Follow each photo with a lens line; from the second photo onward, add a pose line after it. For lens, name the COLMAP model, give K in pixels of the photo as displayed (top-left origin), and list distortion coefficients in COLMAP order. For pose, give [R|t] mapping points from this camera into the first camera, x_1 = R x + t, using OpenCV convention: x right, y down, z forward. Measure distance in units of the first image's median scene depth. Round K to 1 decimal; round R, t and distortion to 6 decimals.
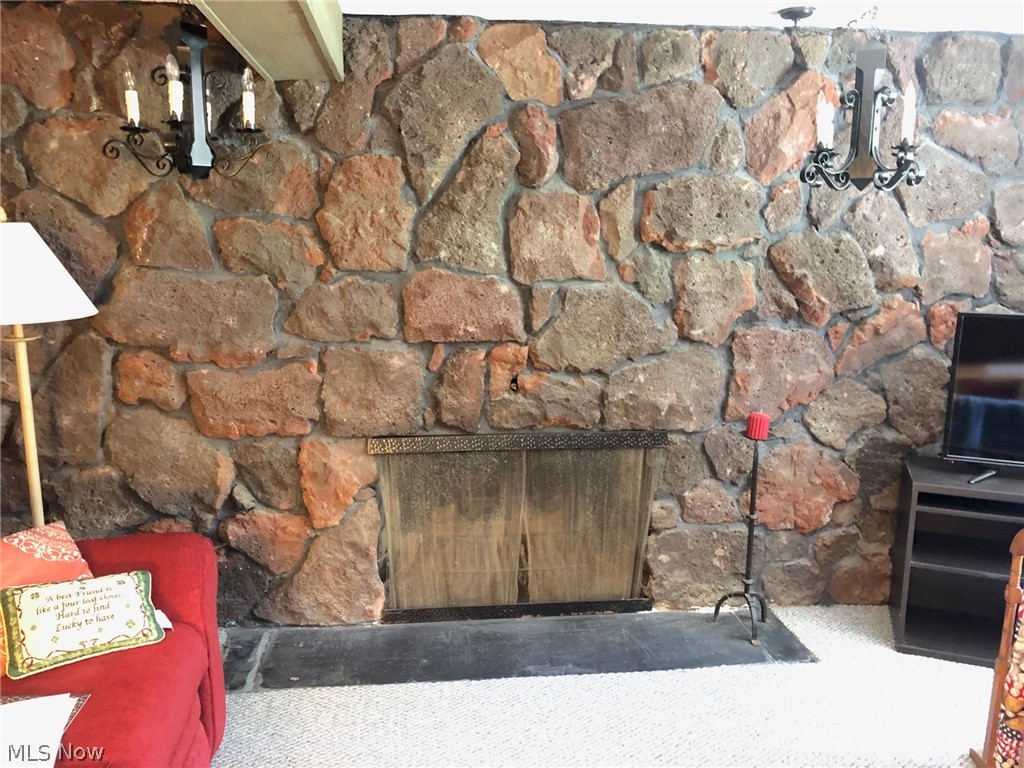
lens RADIAL K [[861.8, 0, 512.0], [0, 861.8, 384.0], [0, 0, 1]] dist [0.111006, -0.207381]
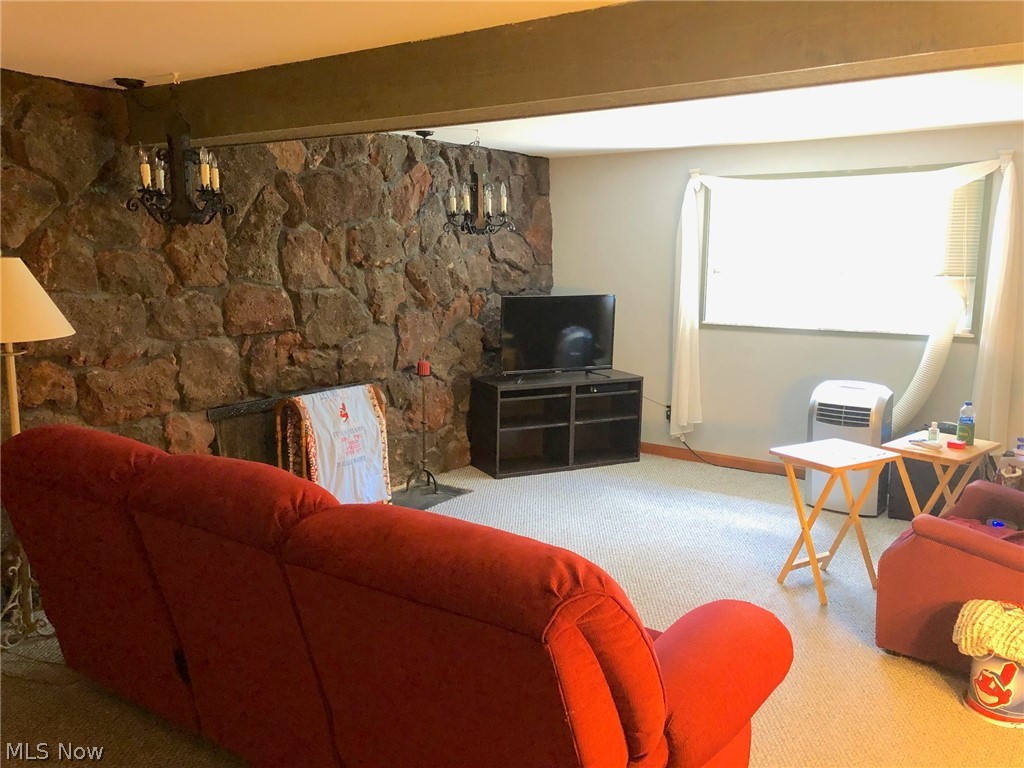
lens RADIAL K [[861.8, 0, 512.0], [0, 861.8, 384.0], [0, 0, 1]] dist [0.111006, -0.207381]
pose [[0.664165, -0.122336, 0.737509, -0.854734], [0.124791, 0.990821, 0.051974, 0.011105], [-0.737097, 0.057515, 0.673335, -0.271668]]
